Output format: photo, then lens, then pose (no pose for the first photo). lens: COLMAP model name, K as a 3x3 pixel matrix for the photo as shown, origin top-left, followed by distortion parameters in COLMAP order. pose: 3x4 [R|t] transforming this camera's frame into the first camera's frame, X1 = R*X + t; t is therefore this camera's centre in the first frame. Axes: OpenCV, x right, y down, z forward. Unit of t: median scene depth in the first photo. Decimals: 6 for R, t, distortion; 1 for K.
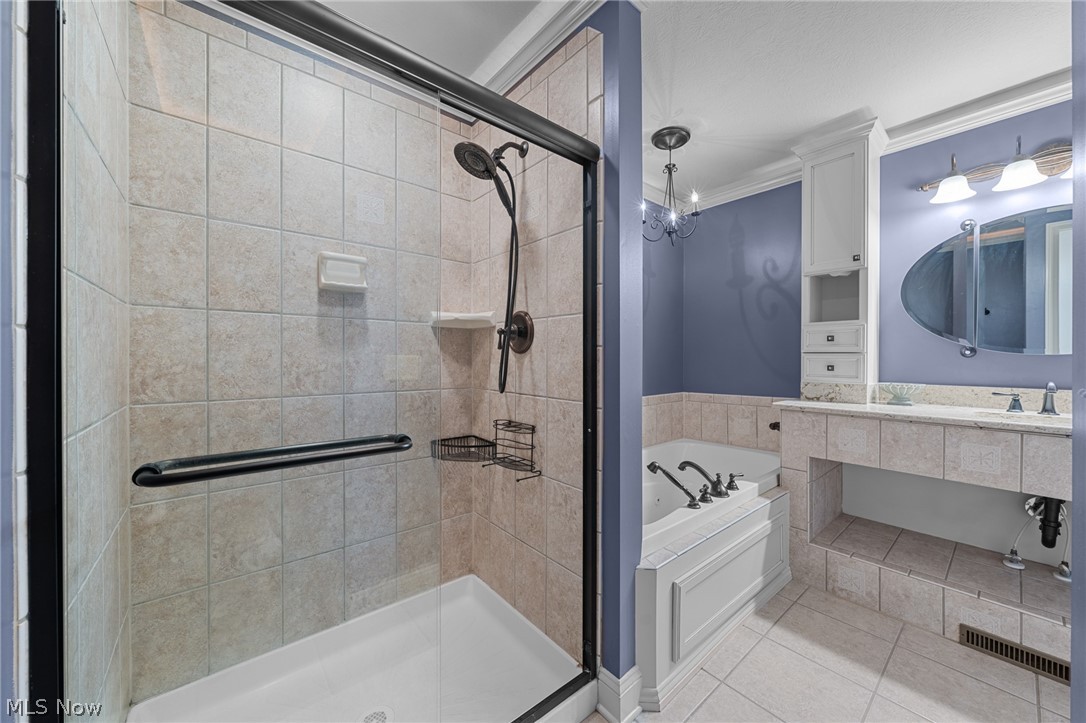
lens RADIAL K [[390.6, 0, 548.9], [0, 390.6, 358.5], [0, 0, 1]] dist [-0.004240, 0.000922]
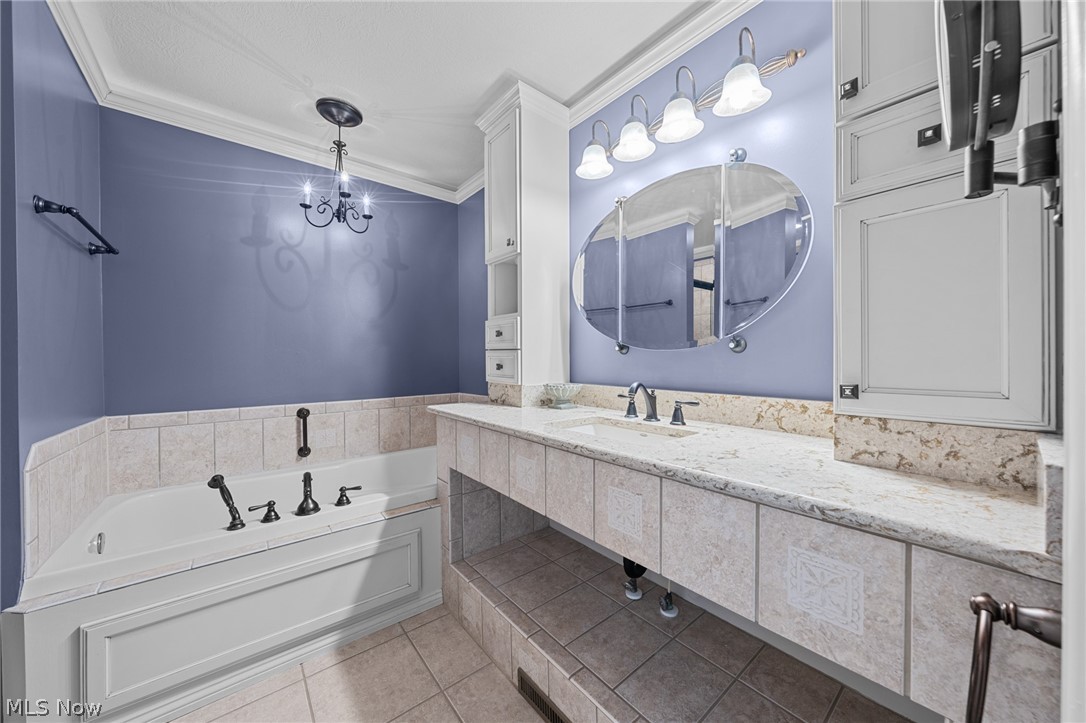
lens RADIAL K [[390.6, 0, 543.9], [0, 390.6, 357.1], [0, 0, 1]] dist [-0.004240, 0.000922]
pose [[0.999888, -0.006639, -0.013385, 0.939685], [0.006746, 0.999946, 0.007965, -0.004212], [0.013332, -0.008055, 0.999879, 0.122262]]
